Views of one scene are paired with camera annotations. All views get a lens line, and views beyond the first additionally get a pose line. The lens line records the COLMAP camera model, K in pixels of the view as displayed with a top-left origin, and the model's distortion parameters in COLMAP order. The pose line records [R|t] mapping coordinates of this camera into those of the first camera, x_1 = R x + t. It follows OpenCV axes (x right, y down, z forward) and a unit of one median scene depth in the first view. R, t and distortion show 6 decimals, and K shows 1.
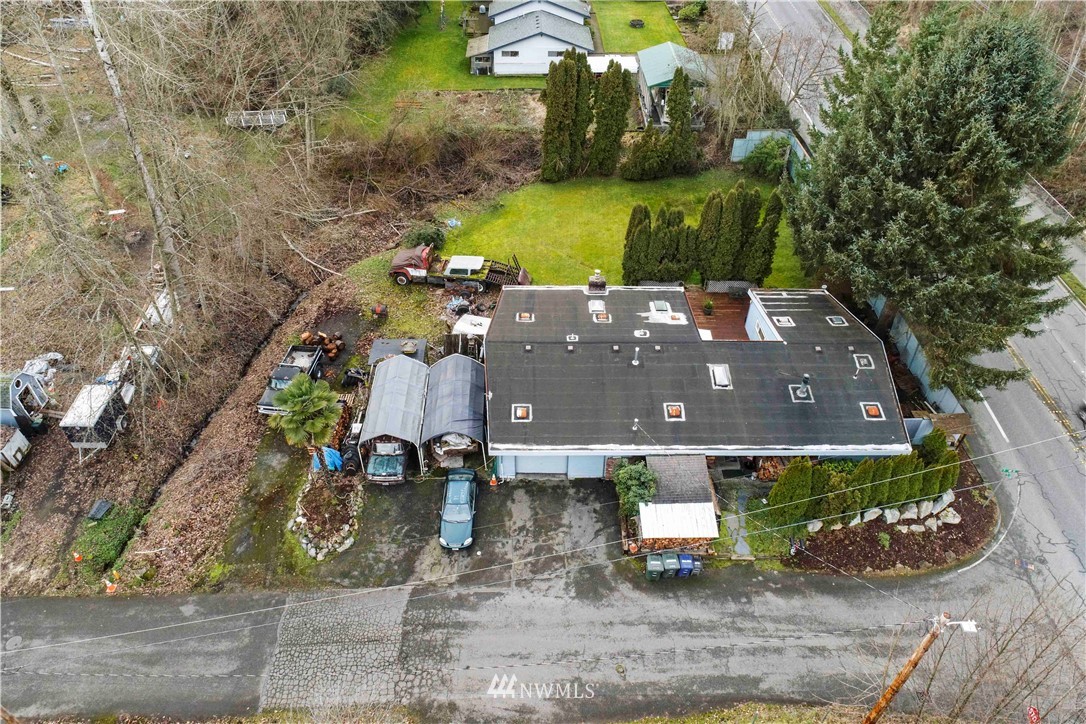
lens RADIAL K [[730.8, 0, 543.0], [0, 730.8, 362.0], [0, 0, 1]] dist [-0.004469, 0.000425]
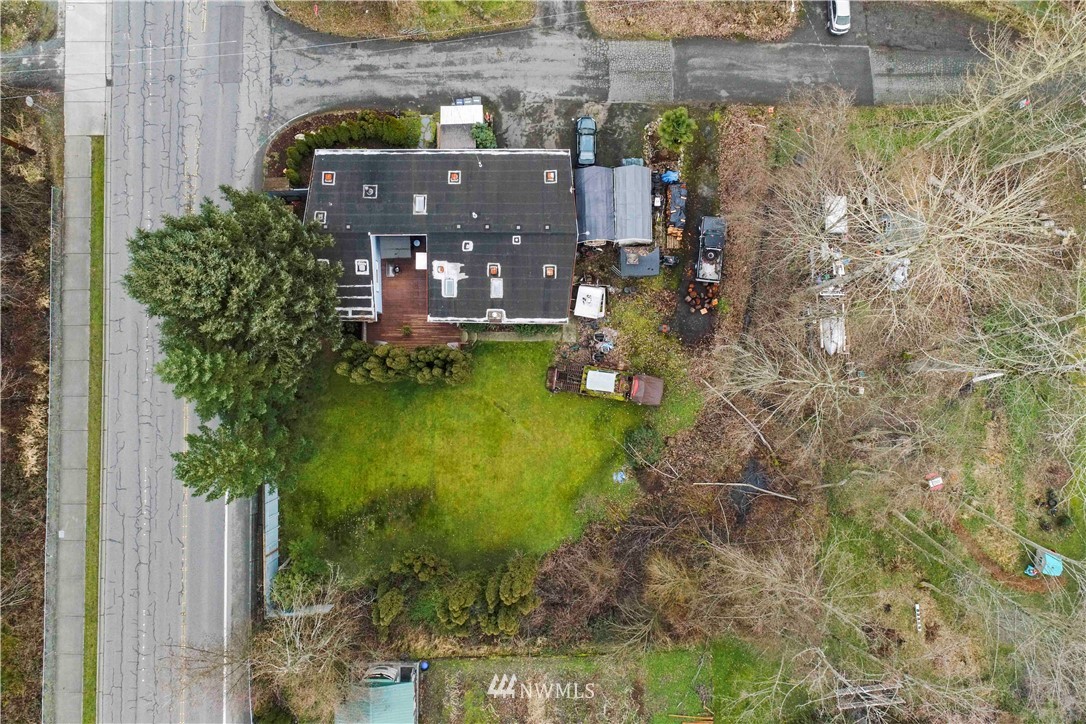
lens RADIAL K [[724.9, 0, 543.0], [0, 724.9, 362.0], [0, 0, 1]] dist [-0.004674, 0.000436]
pose [[-0.999939, -0.002410, -0.010807, 0.003784], [-0.006727, -0.642970, 0.765862, -1.451831], [-0.008794, 0.765887, 0.642915, 0.305266]]
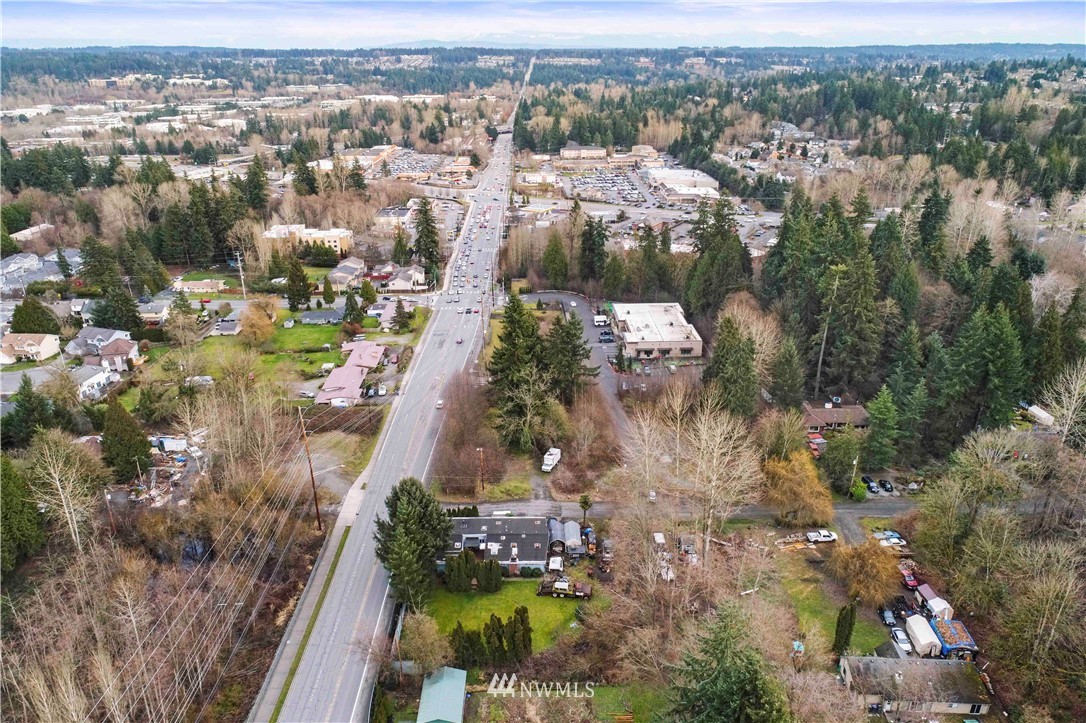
lens RADIAL K [[730.8, 0, 543.0], [0, 730.8, 361.5], [0, 0, 1]] dist [-0.004469, 0.000425]
pose [[-0.999946, -0.001306, -0.010351, -0.016249], [-0.009859, 0.442809, 0.896562, -3.961686], [0.003413, 0.896615, -0.442798, 2.032893]]
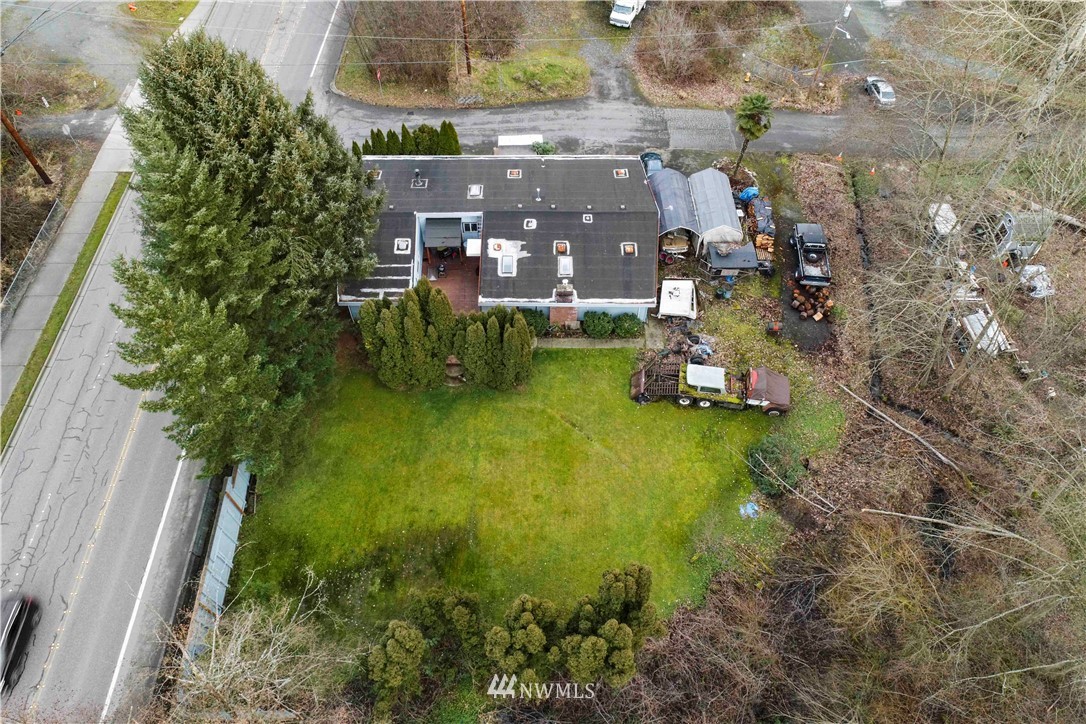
lens RADIAL K [[730.8, 0, 543.0], [0, 730.8, 362.0], [0, 0, 1]] dist [-0.004469, 0.000425]
pose [[-0.999779, -0.000011, -0.021045, 0.160196], [-0.020915, -0.110445, 0.993662, -1.446522], [-0.002335, 0.993882, 0.110421, 1.255530]]
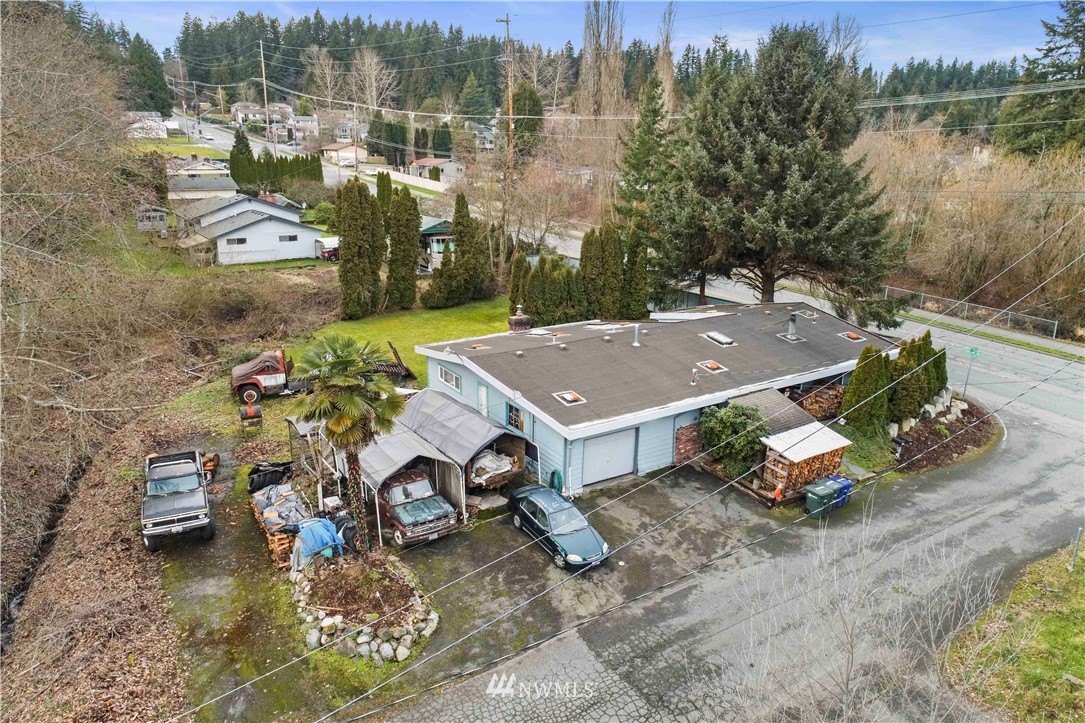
lens RADIAL K [[730.2, 0, 542.5], [0, 730.2, 361.5], [0, 0, 1]] dist [-0.004469, 0.000425]
pose [[0.843237, -0.151603, 0.515721, -0.459520], [0.350968, 0.881960, -0.314592, 0.277301], [-0.407152, 0.446278, 0.796909, 0.397812]]
